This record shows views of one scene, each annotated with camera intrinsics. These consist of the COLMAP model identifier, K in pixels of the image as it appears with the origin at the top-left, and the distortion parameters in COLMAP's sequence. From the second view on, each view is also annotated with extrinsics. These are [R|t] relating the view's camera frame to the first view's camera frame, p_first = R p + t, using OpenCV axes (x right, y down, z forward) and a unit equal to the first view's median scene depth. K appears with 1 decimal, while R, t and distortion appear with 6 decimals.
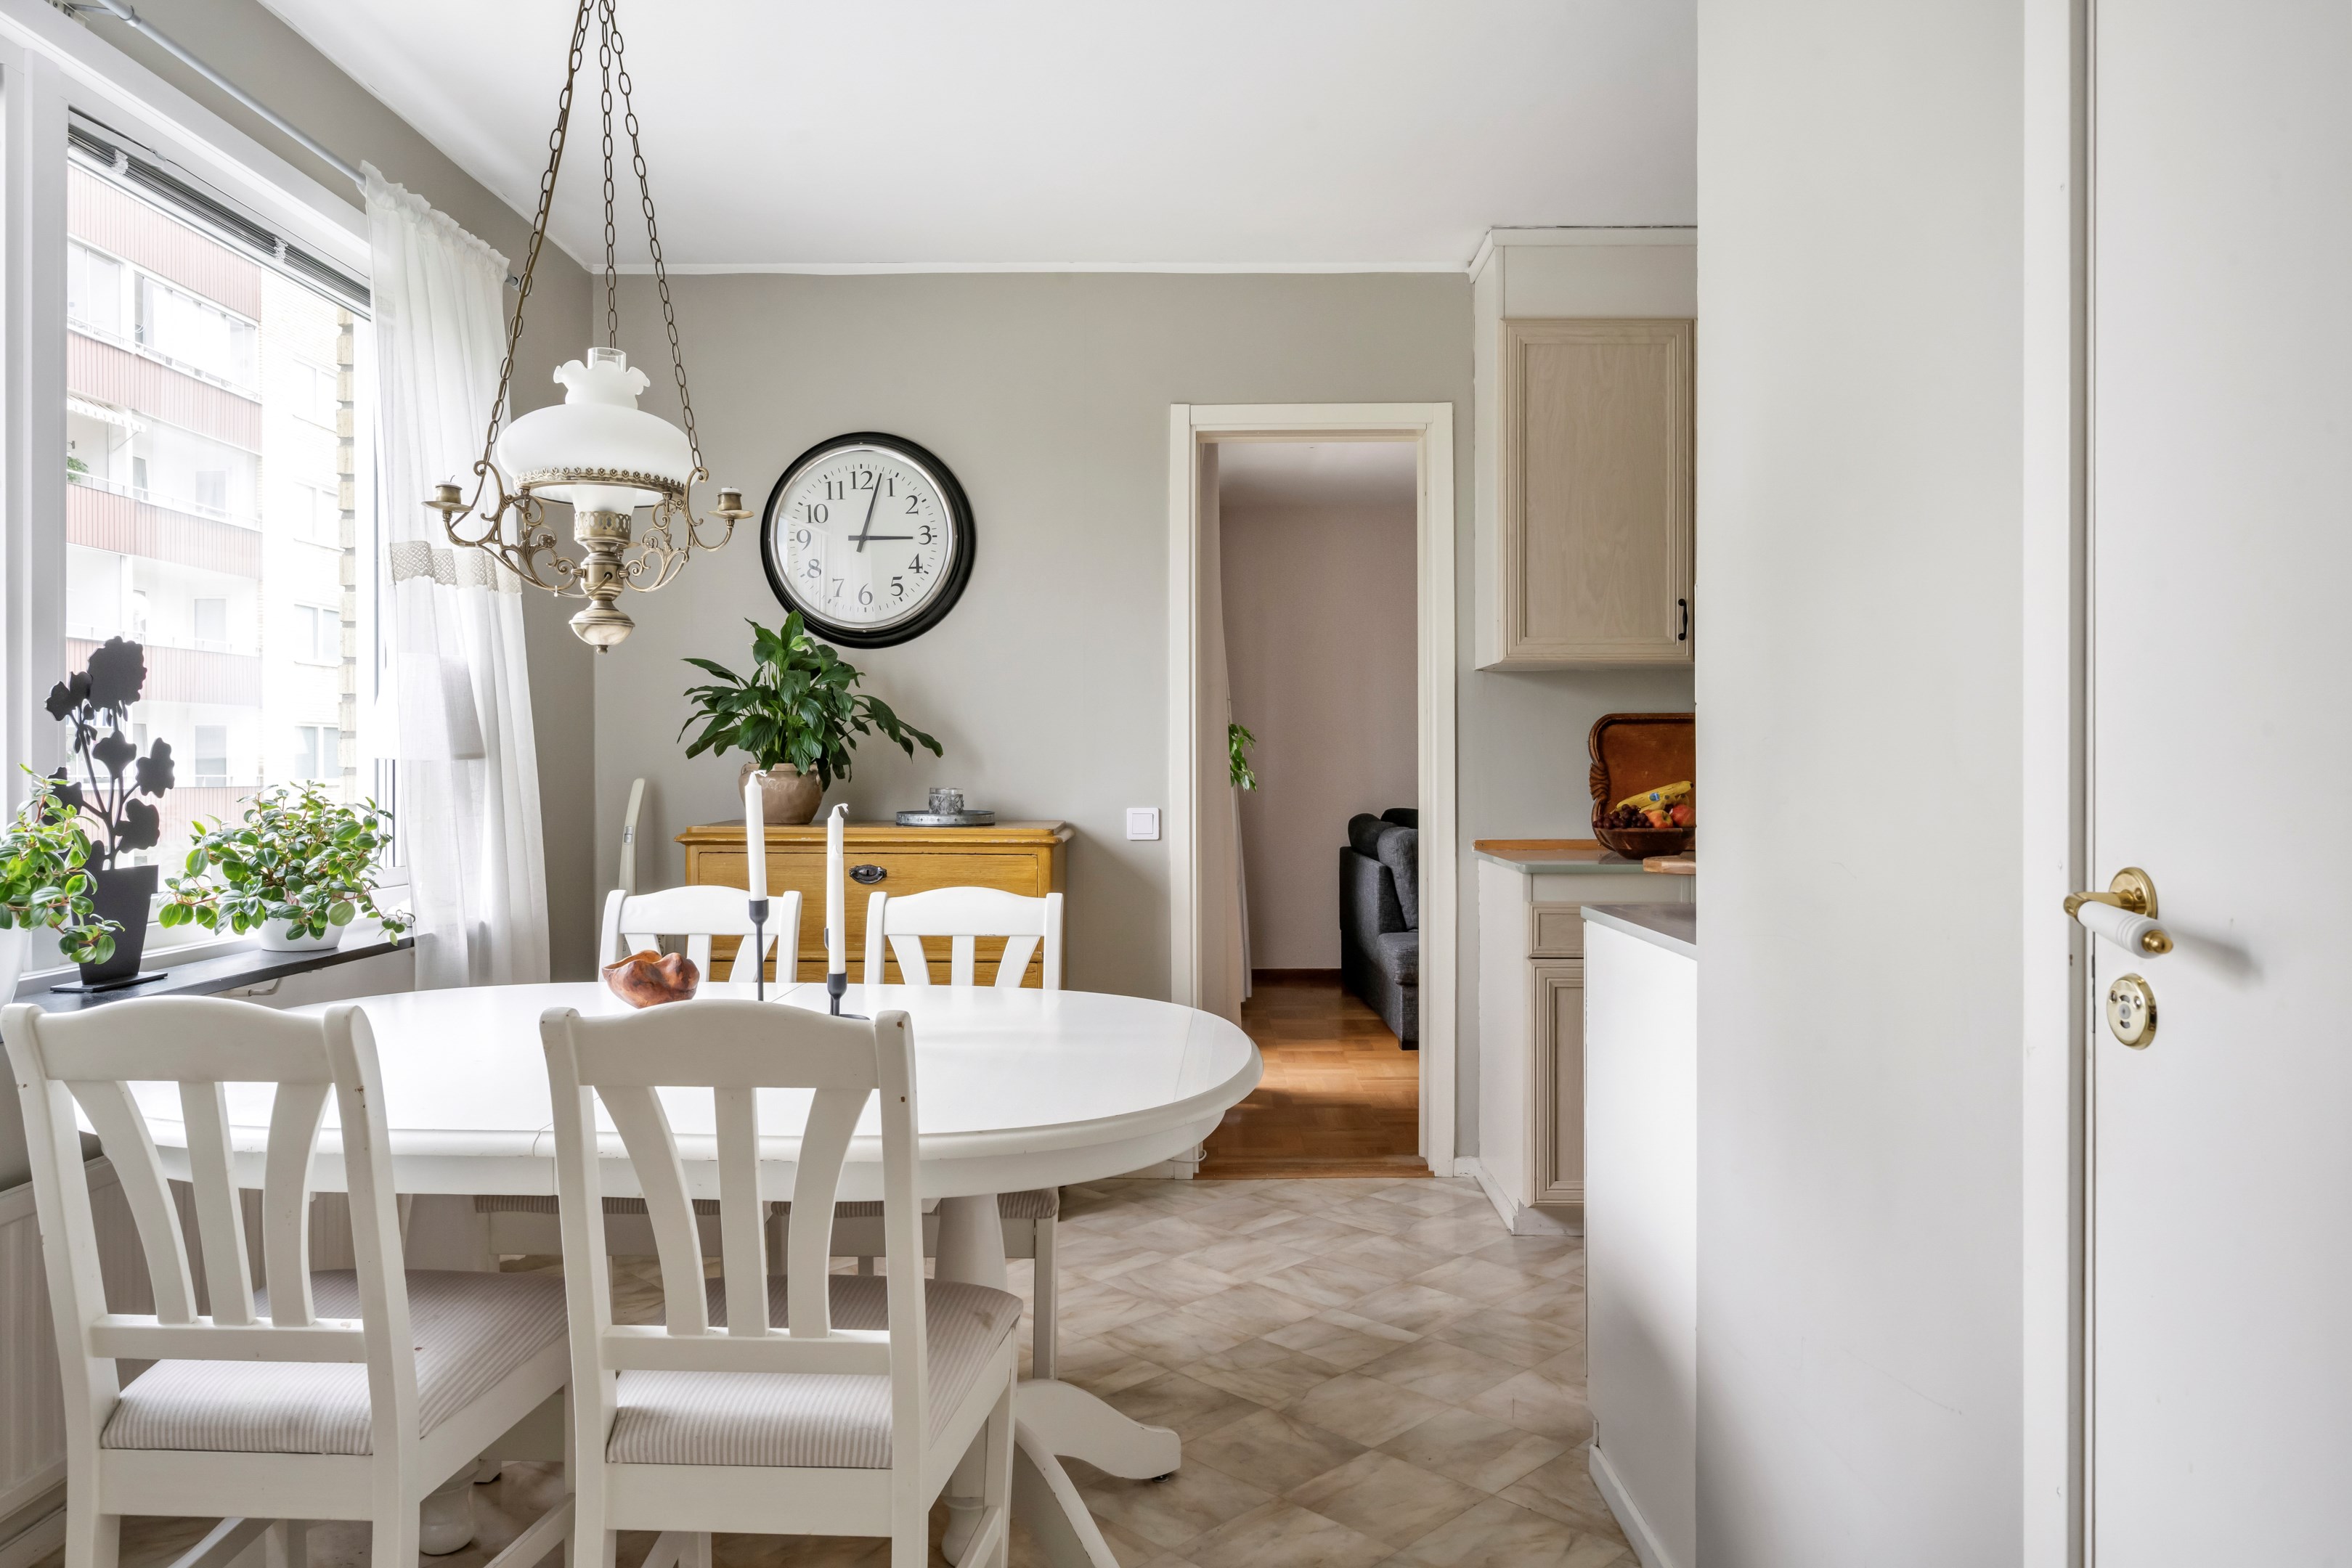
lens RADIAL K [[1541.4, 0, 1176.0], [0, 1541.4, 784.0], [0, 0, 1]] dist [-0.000507, -0.000025]
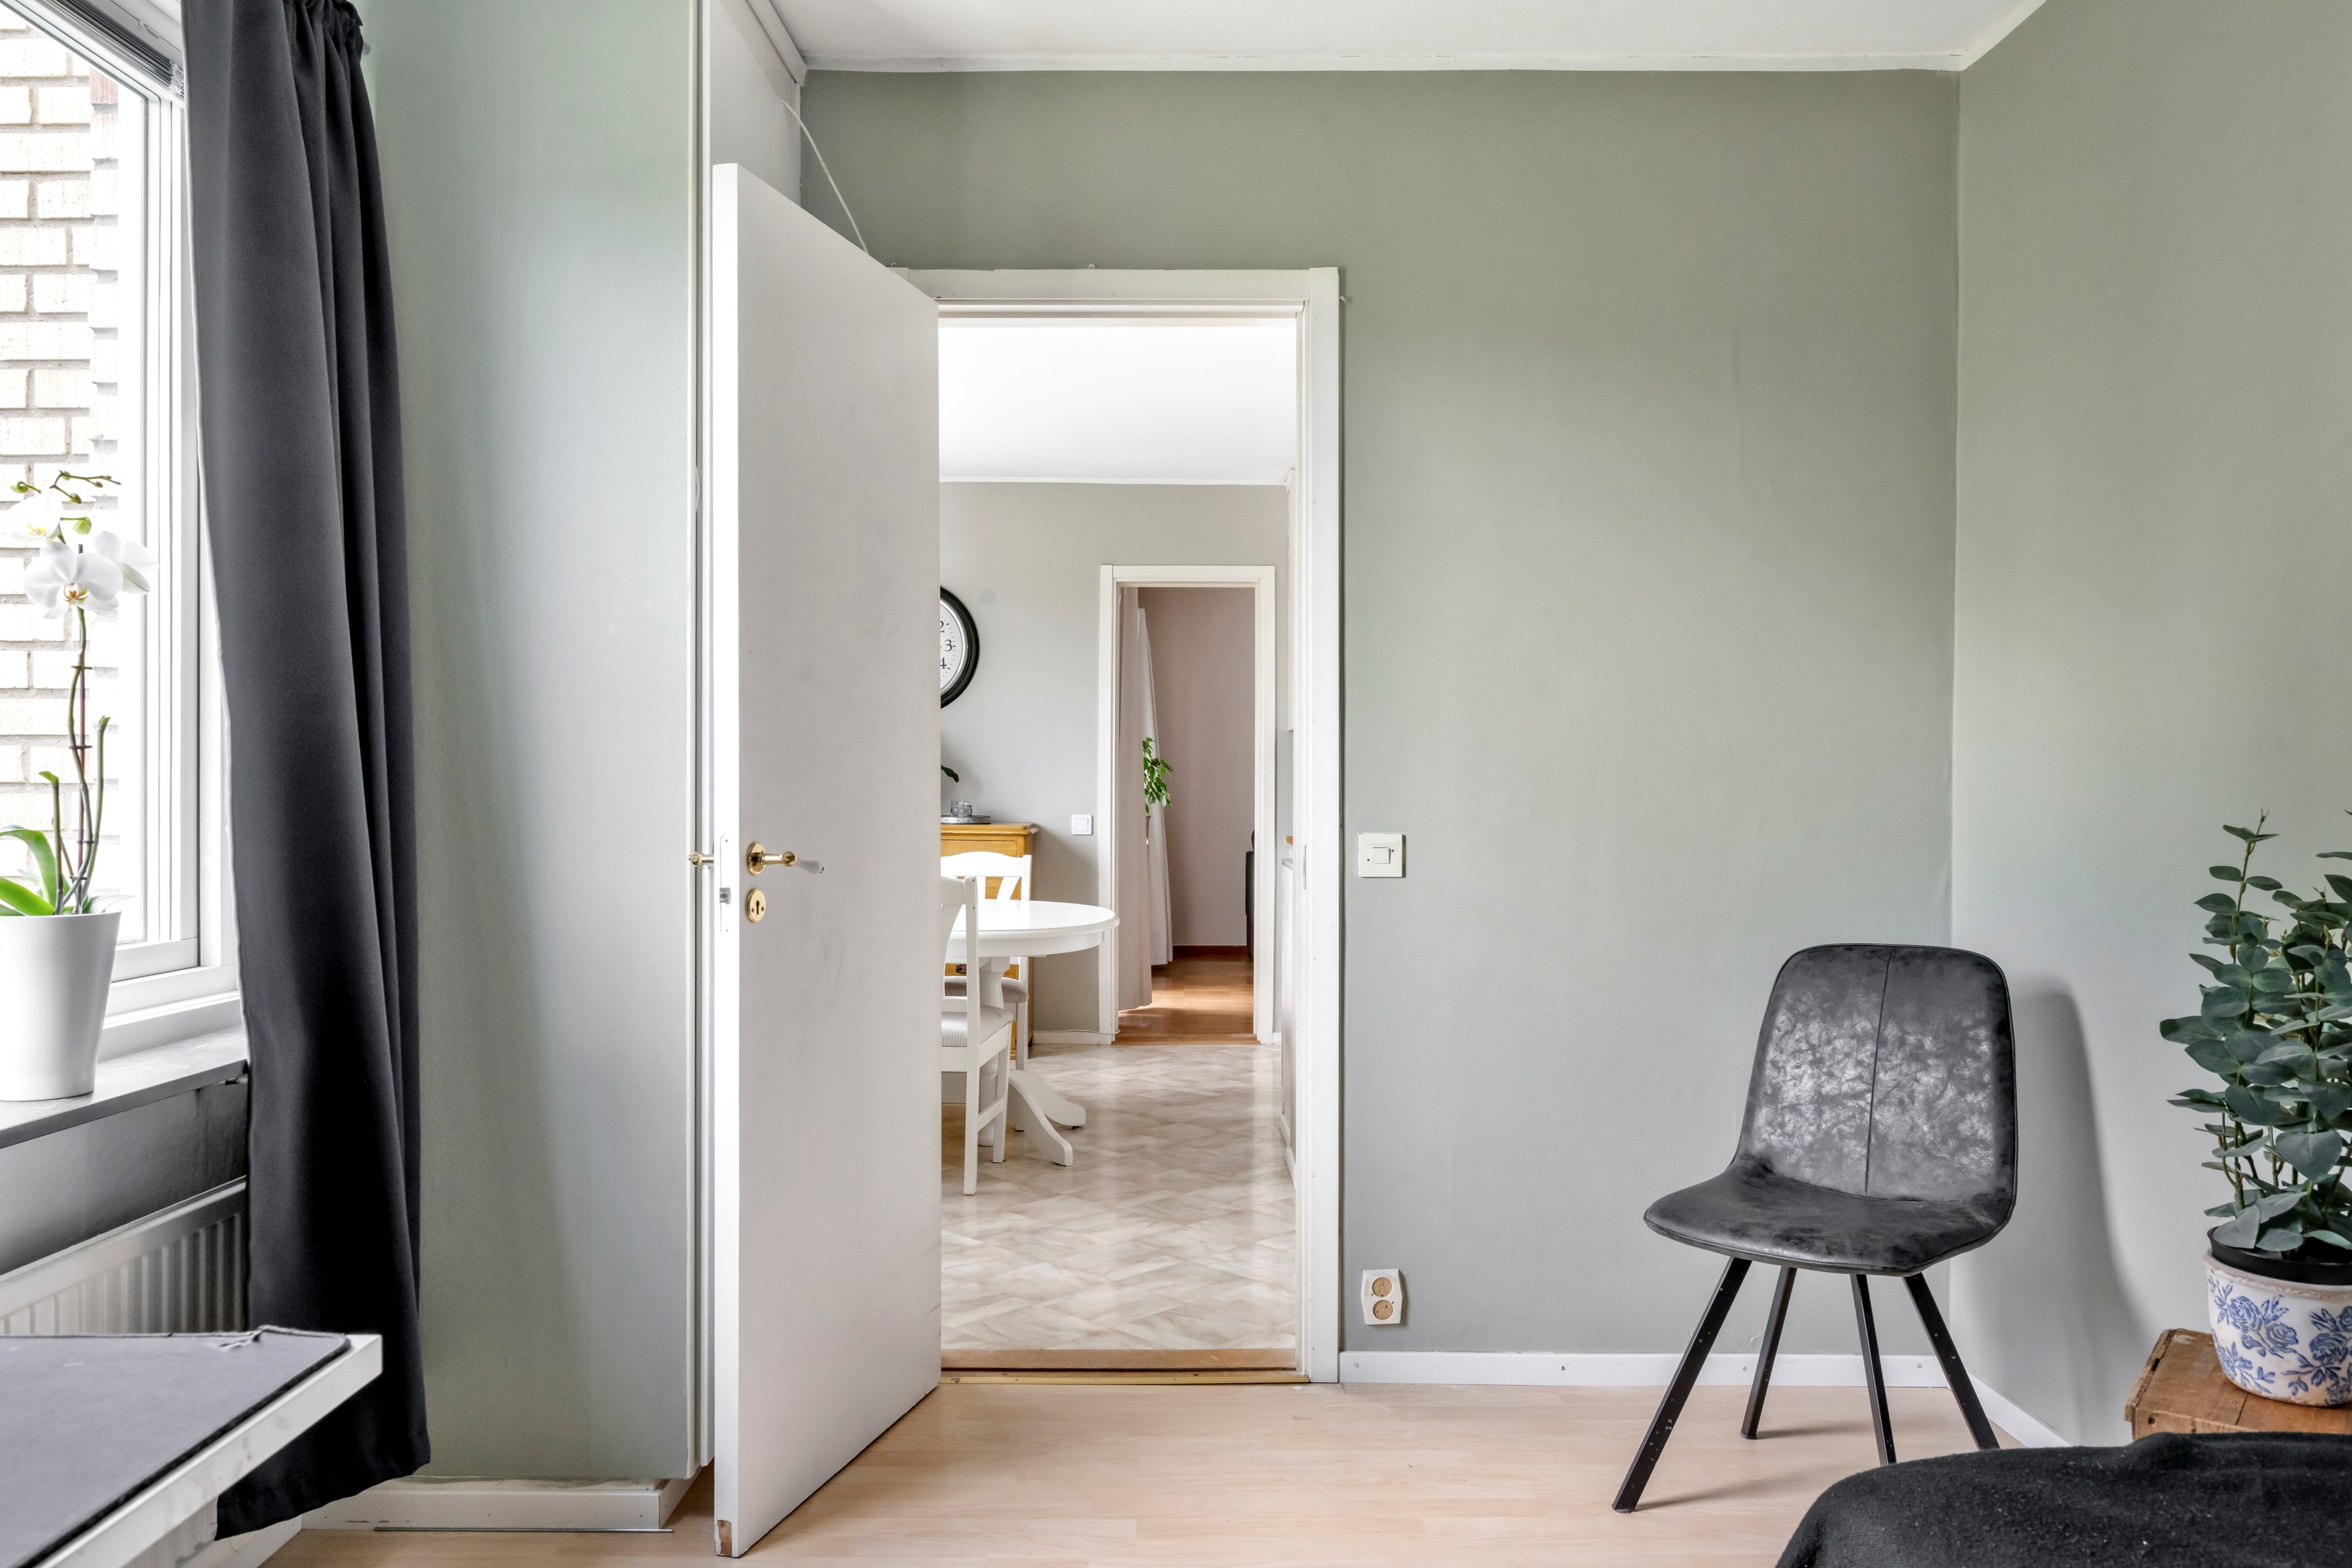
lens RADIAL K [[1572.6, 0, 1170.6], [0, 1572.6, 796.8], [0, 0, 1]] dist [0.006973, 0.002219]
pose [[0.999877, 0.006697, 0.014147, 0.050515], [-0.006604, 0.999957, -0.006586, 0.007335], [-0.014191, 0.006491, 0.999878, -0.680594]]
